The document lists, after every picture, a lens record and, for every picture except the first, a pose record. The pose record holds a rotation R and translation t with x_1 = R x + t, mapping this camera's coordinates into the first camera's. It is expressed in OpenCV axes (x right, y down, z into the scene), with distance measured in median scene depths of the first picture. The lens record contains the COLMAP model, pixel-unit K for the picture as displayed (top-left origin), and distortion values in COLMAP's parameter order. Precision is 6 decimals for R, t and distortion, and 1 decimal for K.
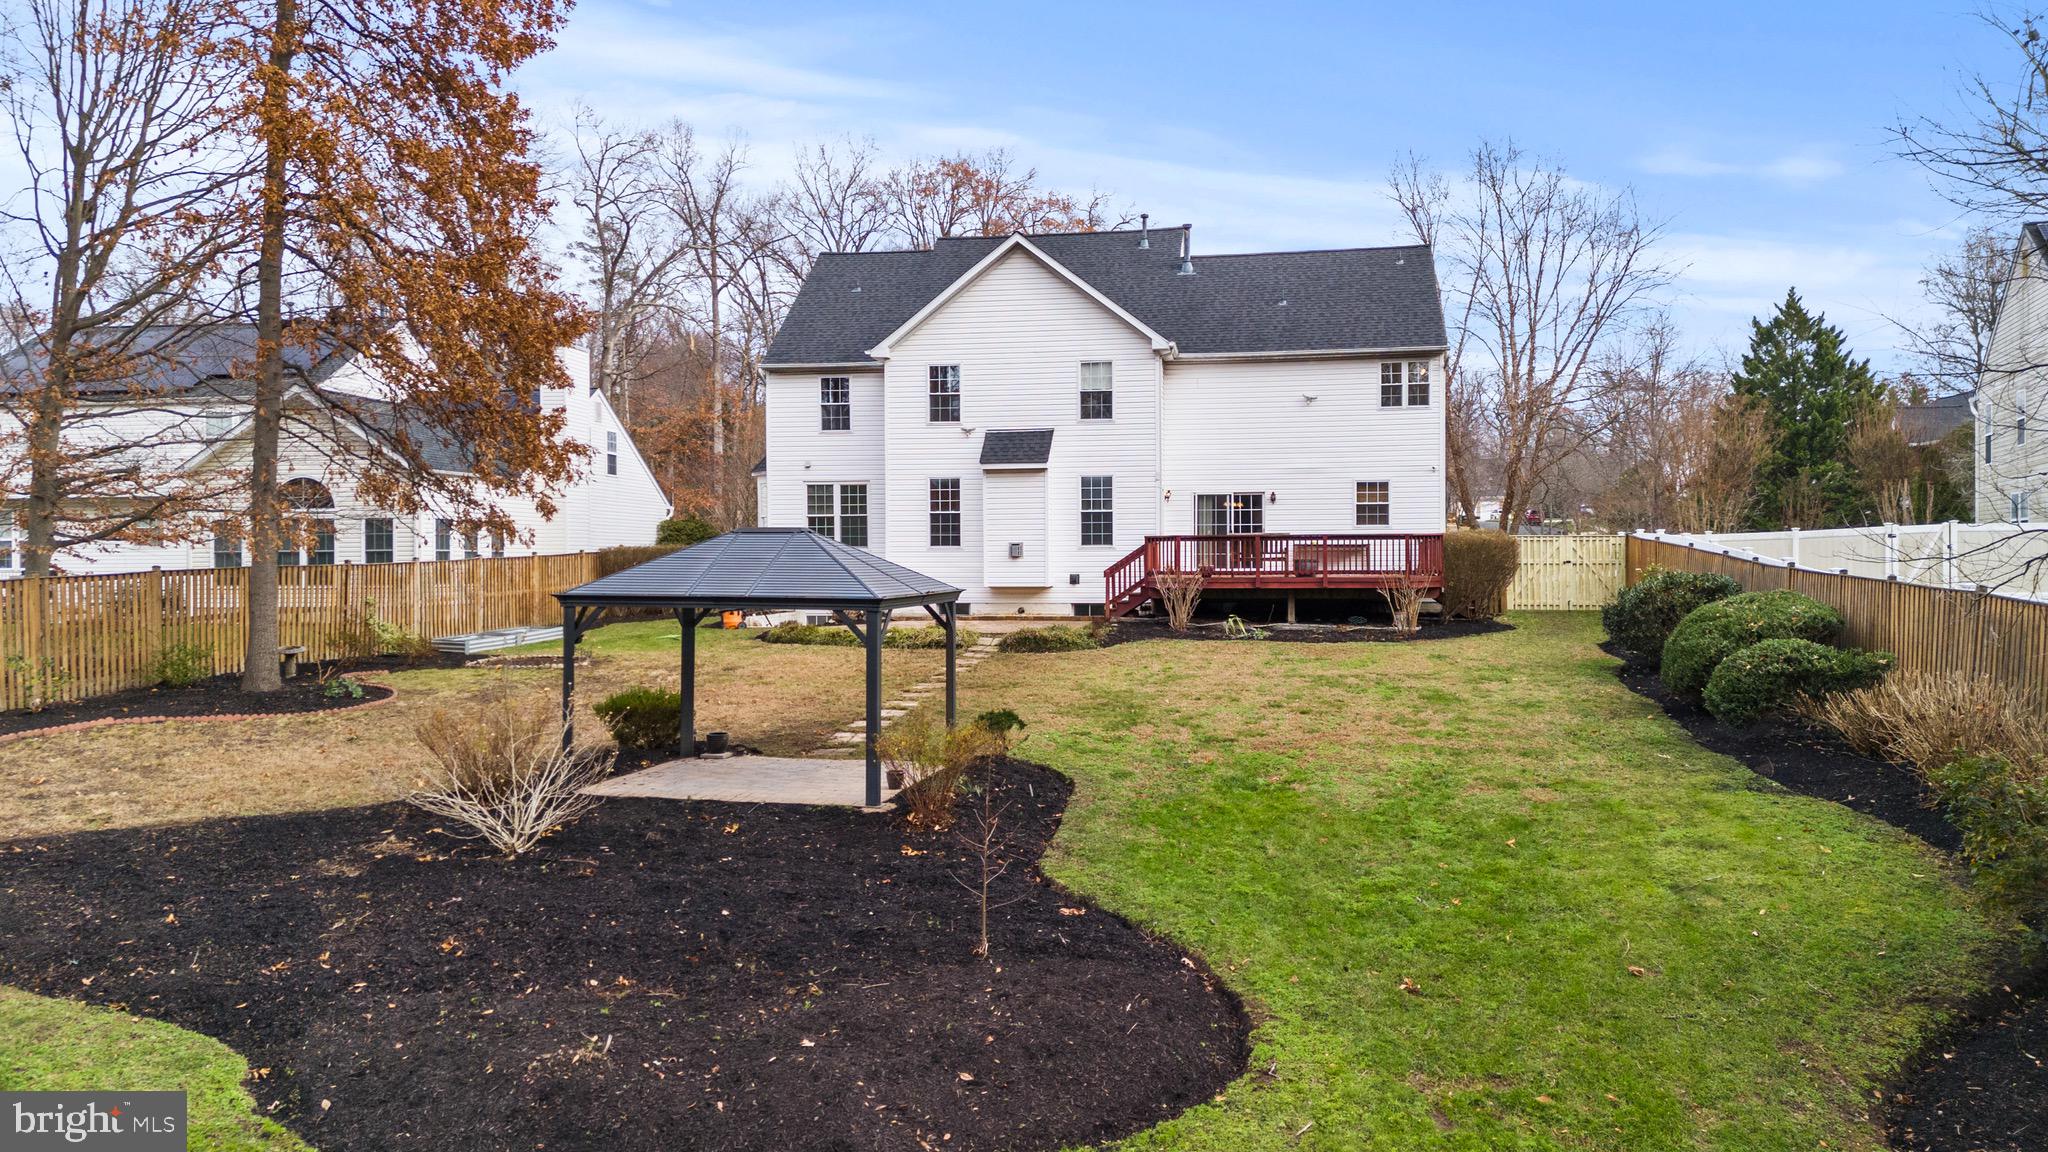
lens RADIAL K [[1472.3, 0, 1024.0], [0, 1472.3, 576.0], [0, 0, 1]] dist [0.145596, -0.180034]
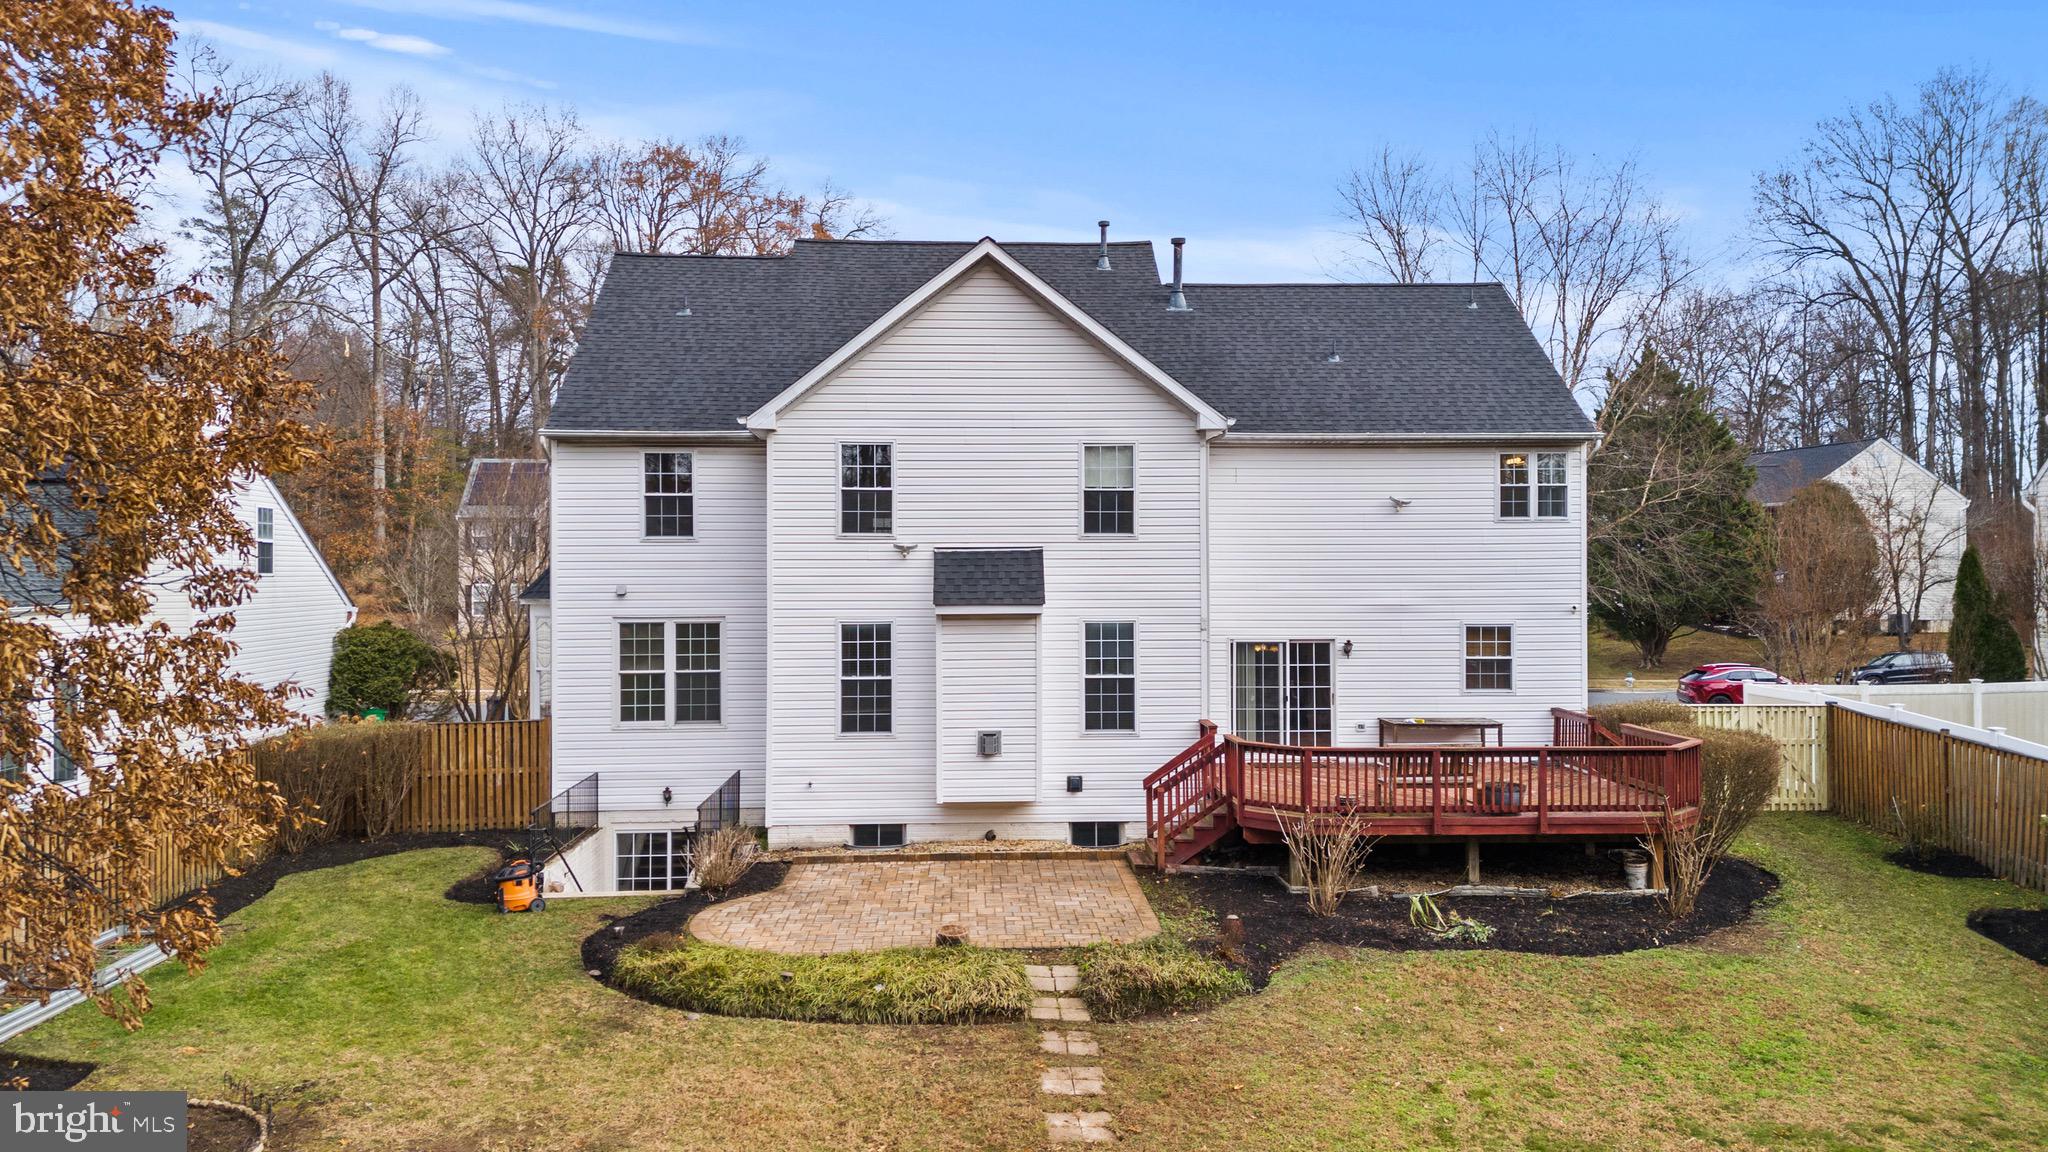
lens RADIAL K [[1507.7, 0, 1024.0], [0, 1507.7, 576.0], [0, 0, 1]] dist [0.059024, -0.002902]
pose [[0.977681, 0.001079, 0.210090, -0.118177], [0.001137, 0.999945, -0.010428, -0.077030], [-0.210090, 0.010434, 0.977626, 0.348958]]
